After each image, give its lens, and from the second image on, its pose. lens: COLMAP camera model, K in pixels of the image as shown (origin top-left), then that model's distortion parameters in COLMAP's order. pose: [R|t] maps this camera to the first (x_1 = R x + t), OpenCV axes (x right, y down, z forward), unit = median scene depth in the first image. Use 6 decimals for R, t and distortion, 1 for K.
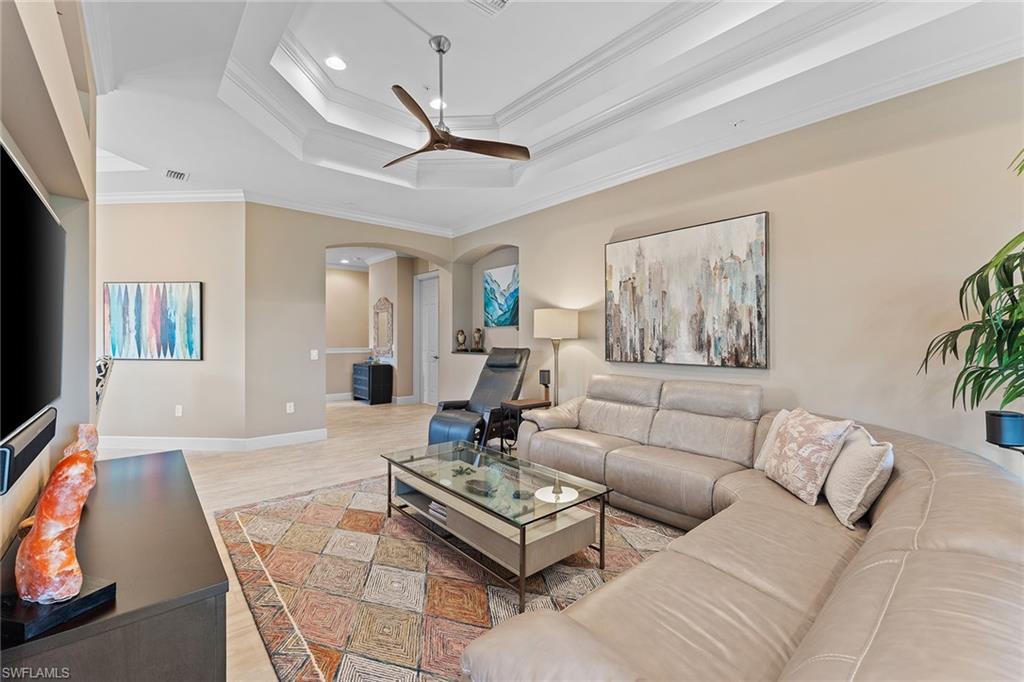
lens RADIAL K [[430.1, 0, 509.5], [0, 430.1, 339.5], [0, 0, 1]] dist [-0.003785, 0.000877]
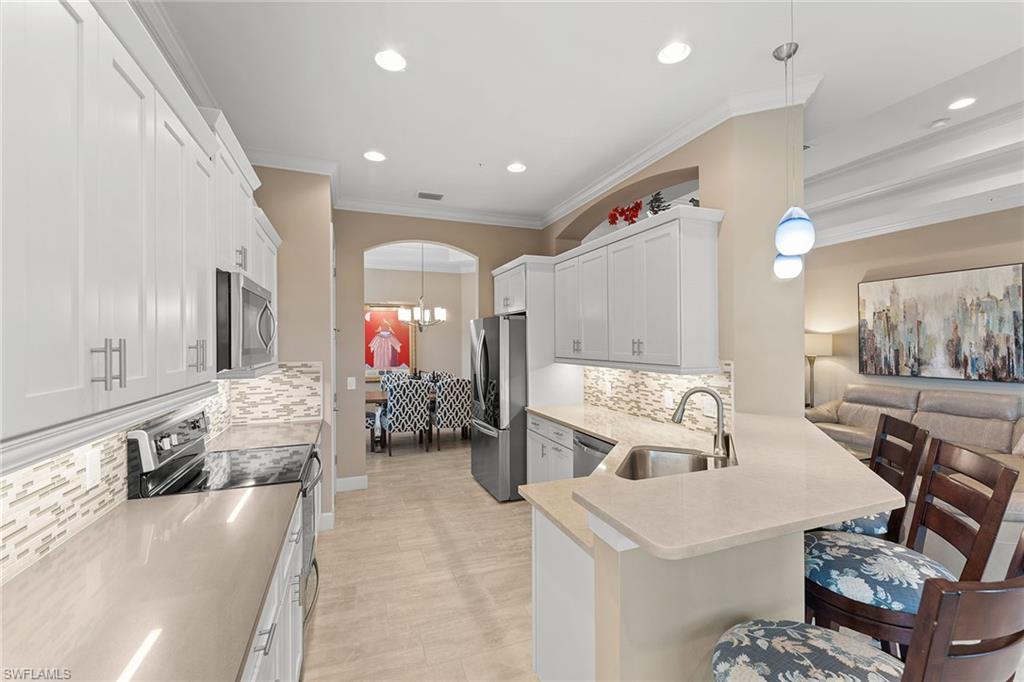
lens RADIAL K [[430.1, 0, 512.4], [0, 430.1, 342.1], [0, 0, 1]] dist [-0.003785, 0.000877]
pose [[0.938561, -0.006226, -0.345057, -0.328029], [0.004756, 0.999976, -0.005106, -0.045459], [0.345081, 0.003151, 0.938568, -0.604105]]
